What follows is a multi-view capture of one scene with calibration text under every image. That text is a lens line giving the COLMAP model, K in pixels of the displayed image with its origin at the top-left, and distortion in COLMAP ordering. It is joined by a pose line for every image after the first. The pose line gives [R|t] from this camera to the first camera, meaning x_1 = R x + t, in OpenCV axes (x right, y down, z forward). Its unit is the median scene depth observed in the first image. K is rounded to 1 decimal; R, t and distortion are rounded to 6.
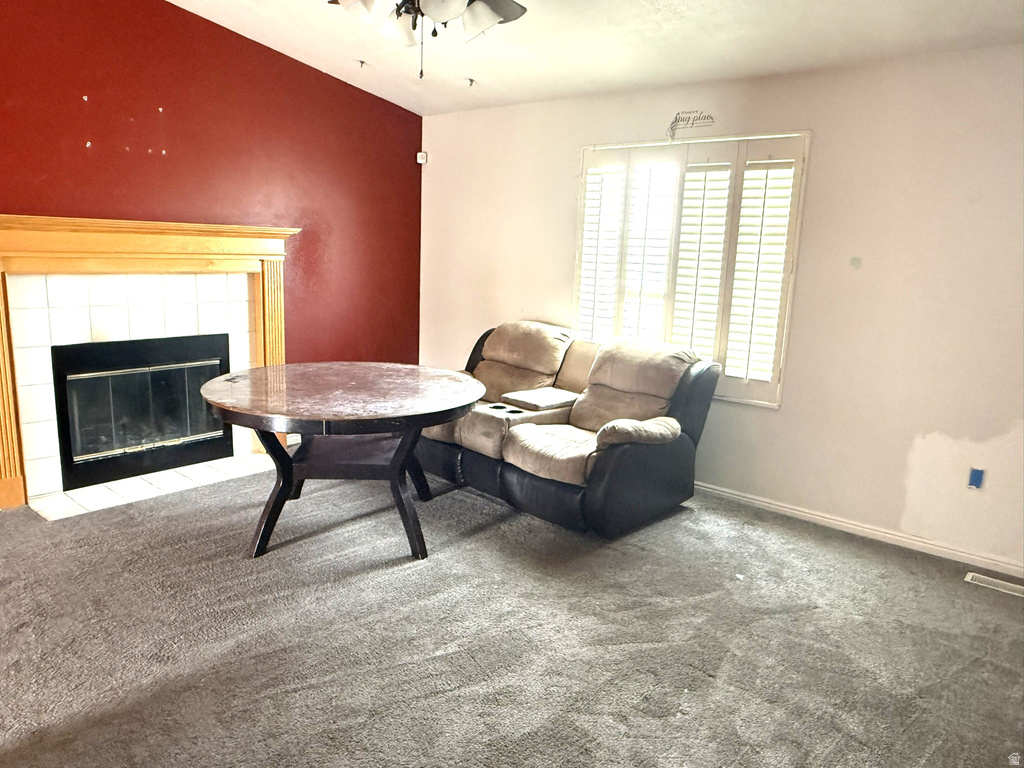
lens RADIAL K [[711.8, 0, 518.4], [0, 711.8, 389.3], [0, 0, 1]] dist [-0.002433, 0.005069]
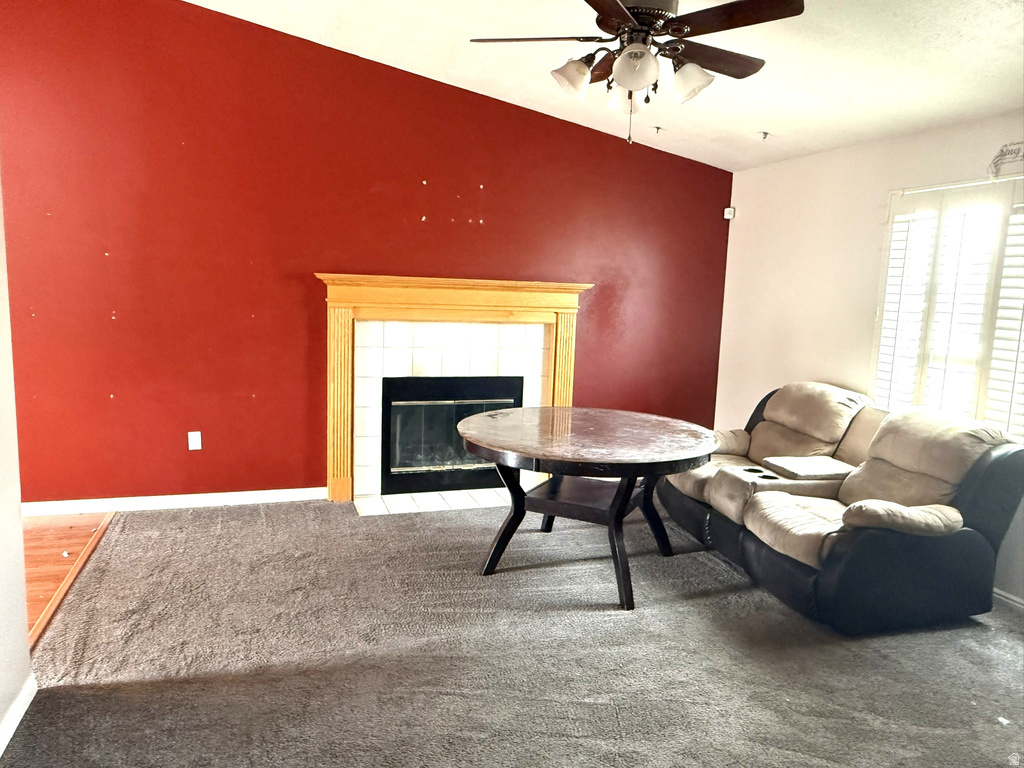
lens RADIAL K [[711.8, 0, 518.4], [0, 711.8, 389.3], [0, 0, 1]] dist [-0.002433, 0.005069]
pose [[0.869020, 0.066812, -0.490246, 0.167801], [-0.103435, 0.993480, -0.047956, -0.004479], [0.483845, 0.092383, 0.870264, 0.023767]]
